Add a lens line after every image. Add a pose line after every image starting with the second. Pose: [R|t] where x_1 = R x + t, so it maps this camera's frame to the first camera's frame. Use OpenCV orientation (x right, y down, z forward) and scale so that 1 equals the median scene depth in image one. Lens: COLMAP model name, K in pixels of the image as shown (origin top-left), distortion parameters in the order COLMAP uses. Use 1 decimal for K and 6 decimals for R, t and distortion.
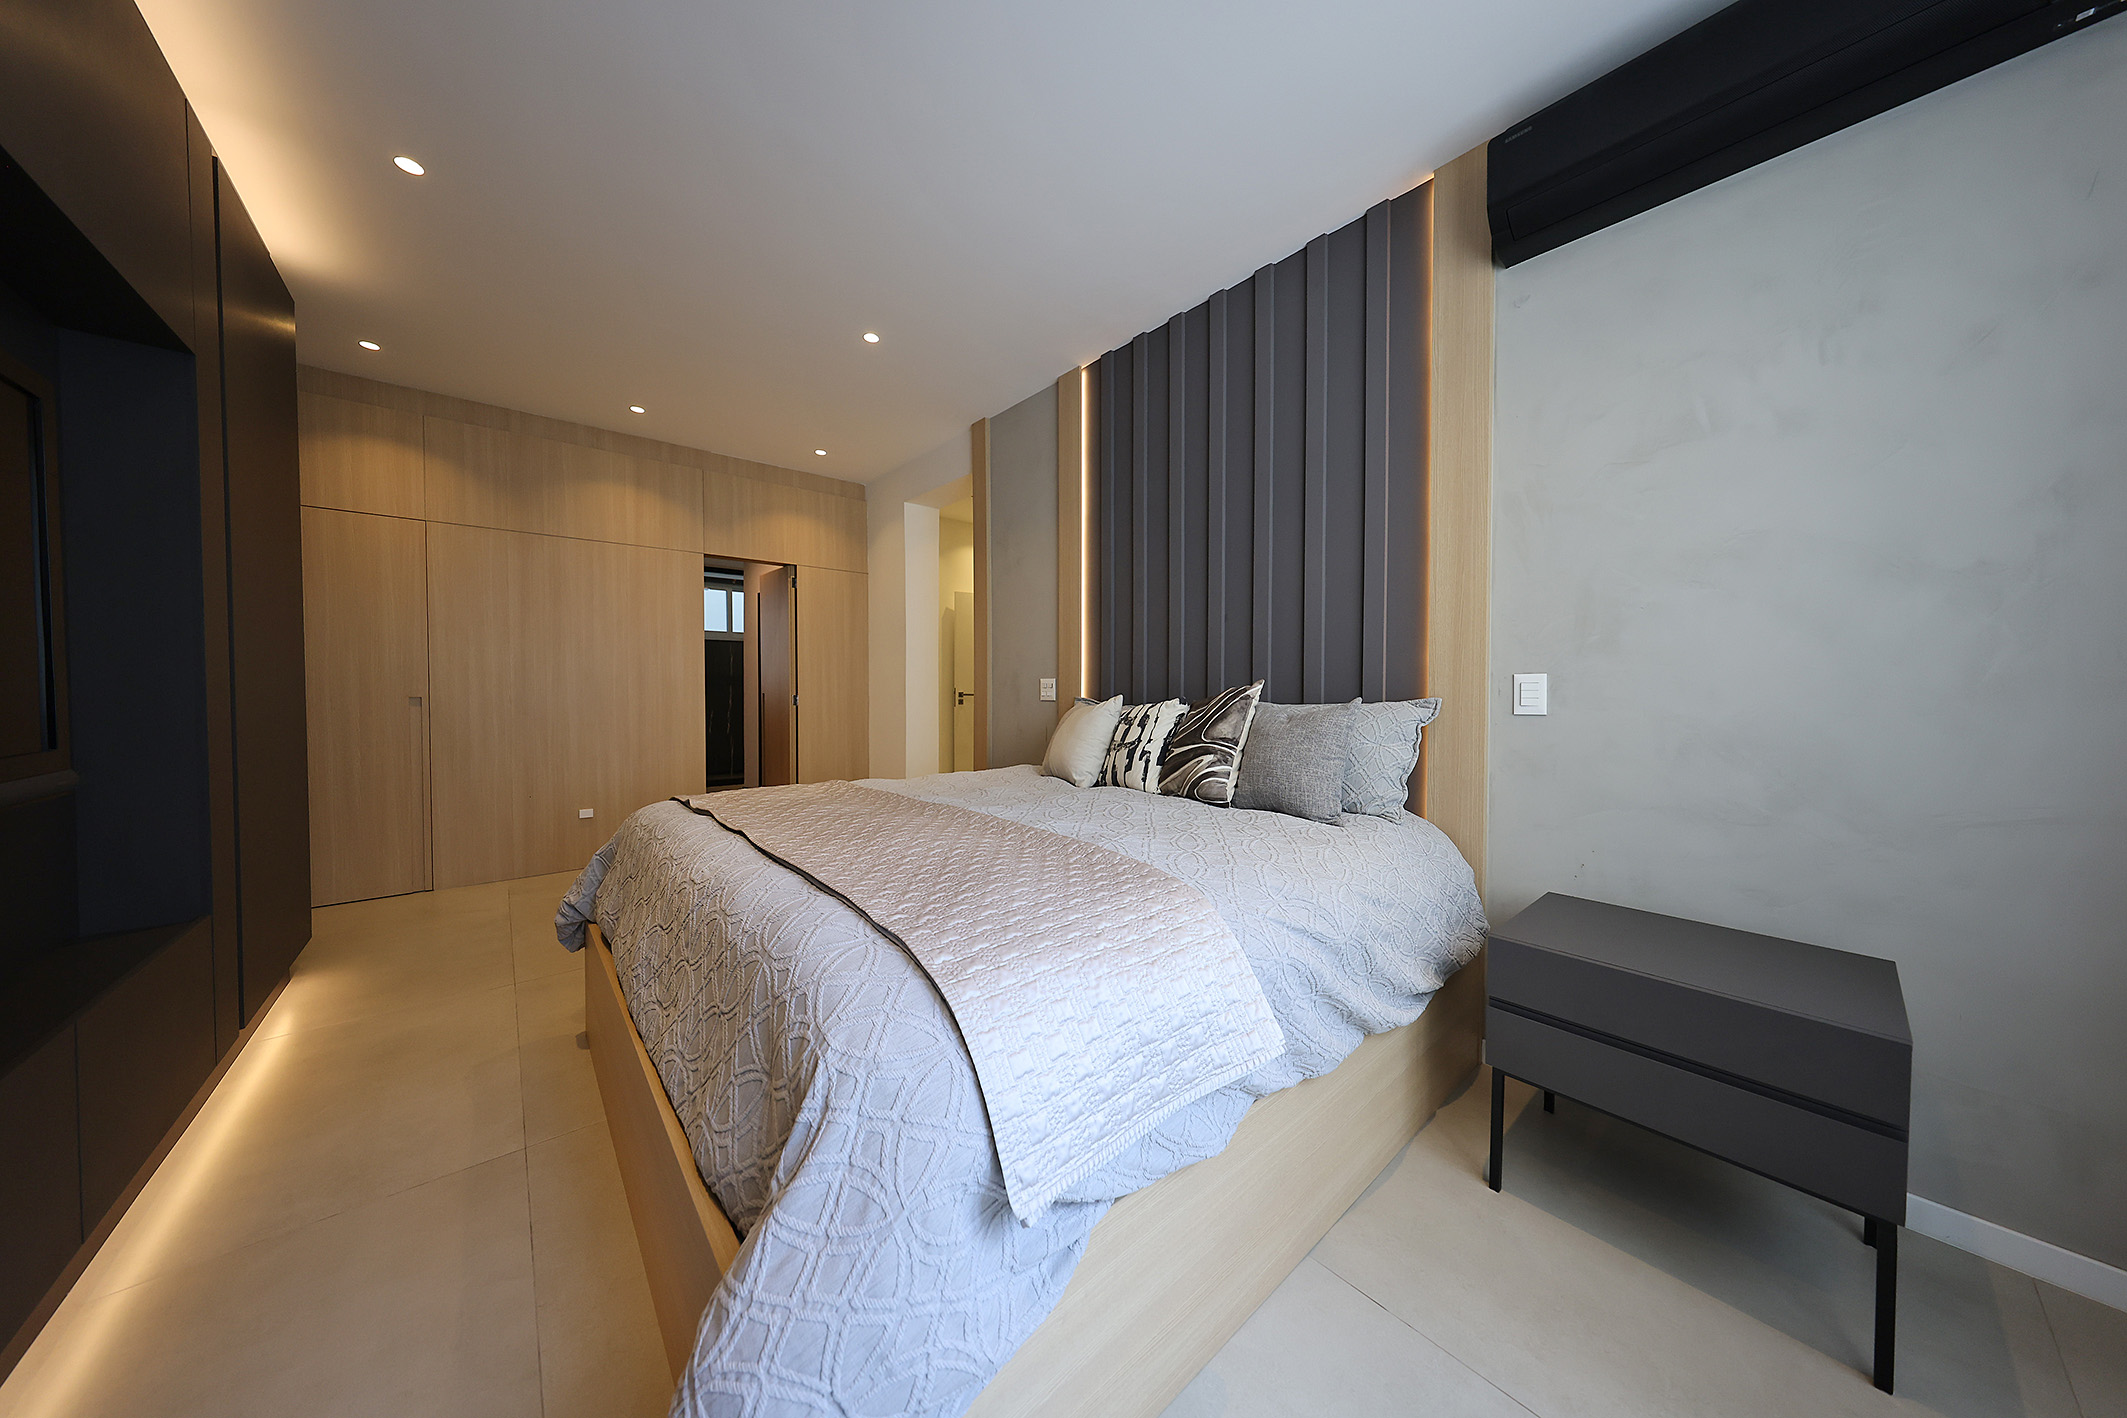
lens RADIAL K [[670.0, 0, 1063.1], [0, 670.0, 694.1], [0, 0, 1]] dist [-0.000275, -0.000072]
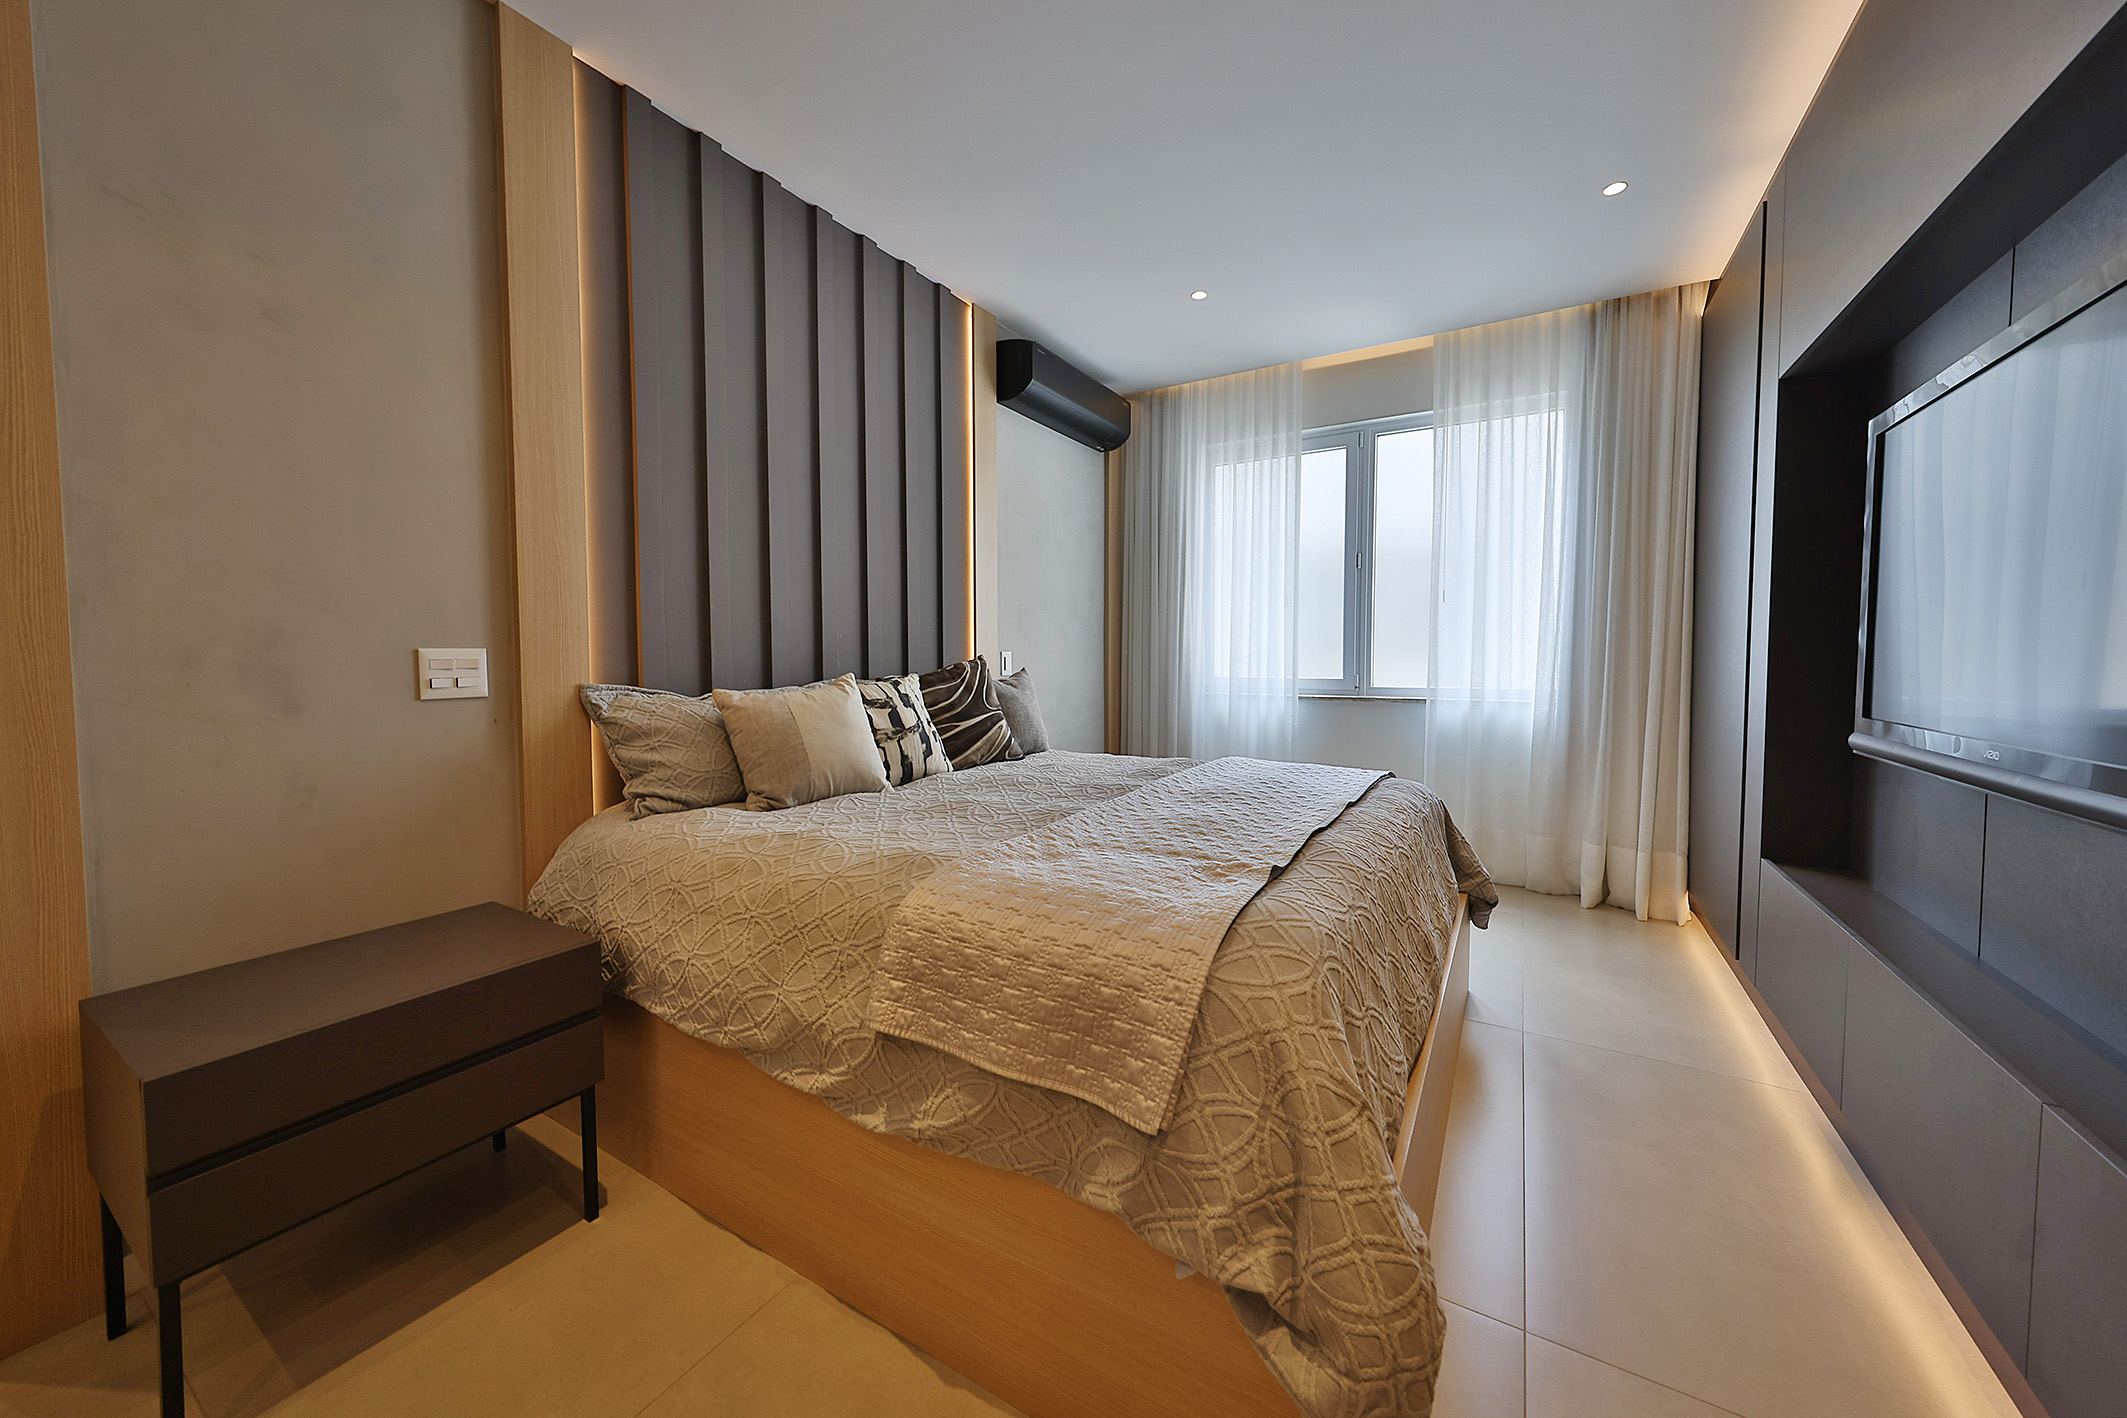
lens RADIAL K [[670.0, 0, 1063.1], [0, 670.0, 694.1], [0, 0, 1]] dist [-0.000275, -0.000072]
pose [[-0.263016, -0.045122, 0.963736, -0.757781], [0.022656, 0.998341, 0.052925, -0.010532], [-0.964525, 0.035754, -0.261558, 1.001921]]
